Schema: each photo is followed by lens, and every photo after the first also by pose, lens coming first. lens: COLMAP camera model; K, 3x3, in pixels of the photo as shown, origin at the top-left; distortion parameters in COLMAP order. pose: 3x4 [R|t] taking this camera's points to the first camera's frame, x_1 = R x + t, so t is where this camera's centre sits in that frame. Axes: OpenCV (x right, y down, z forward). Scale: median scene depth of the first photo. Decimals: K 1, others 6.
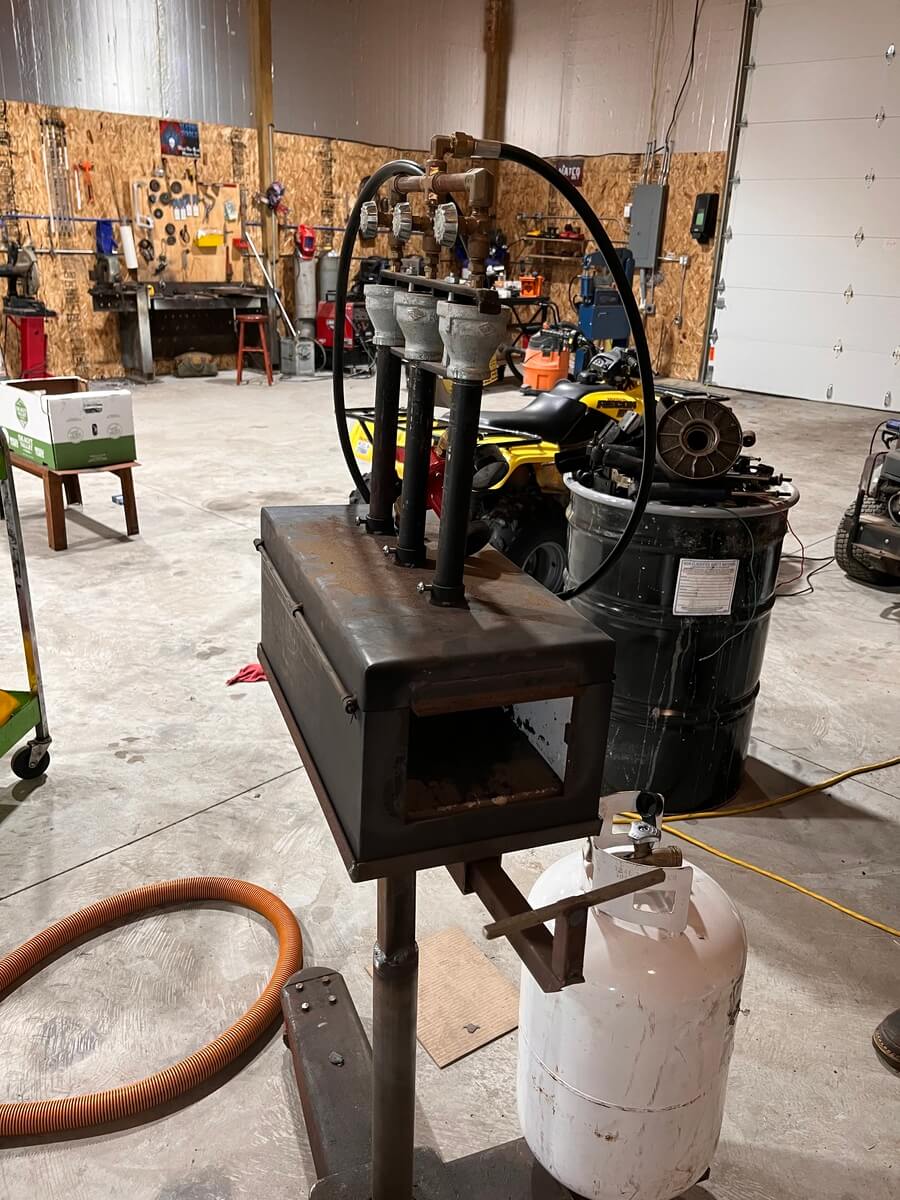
lens RADIAL K [[901.3, 0, 452.0], [0, 901.3, 602.3], [0, 0, 1]] dist [0.008640, -0.003793]
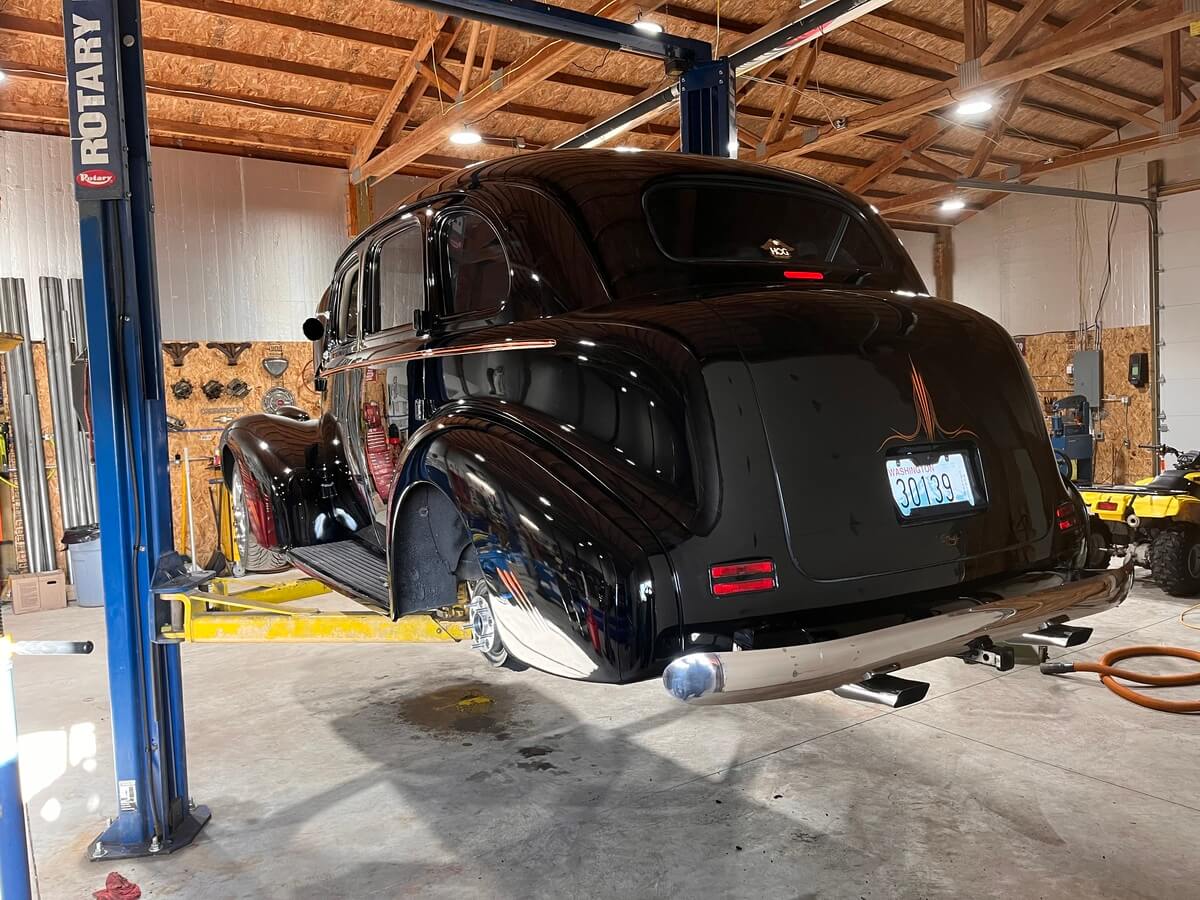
lens RADIAL K [[901.3, 0, 598.7], [0, 901.3, 450.6], [0, 0, 1]] dist [0.008640, -0.003793]
pose [[0.978974, -0.070075, -0.191570, -0.255101], [0.004494, 0.946323, -0.323193, 0.121302], [0.203934, 0.315536, 0.926740, -0.375682]]
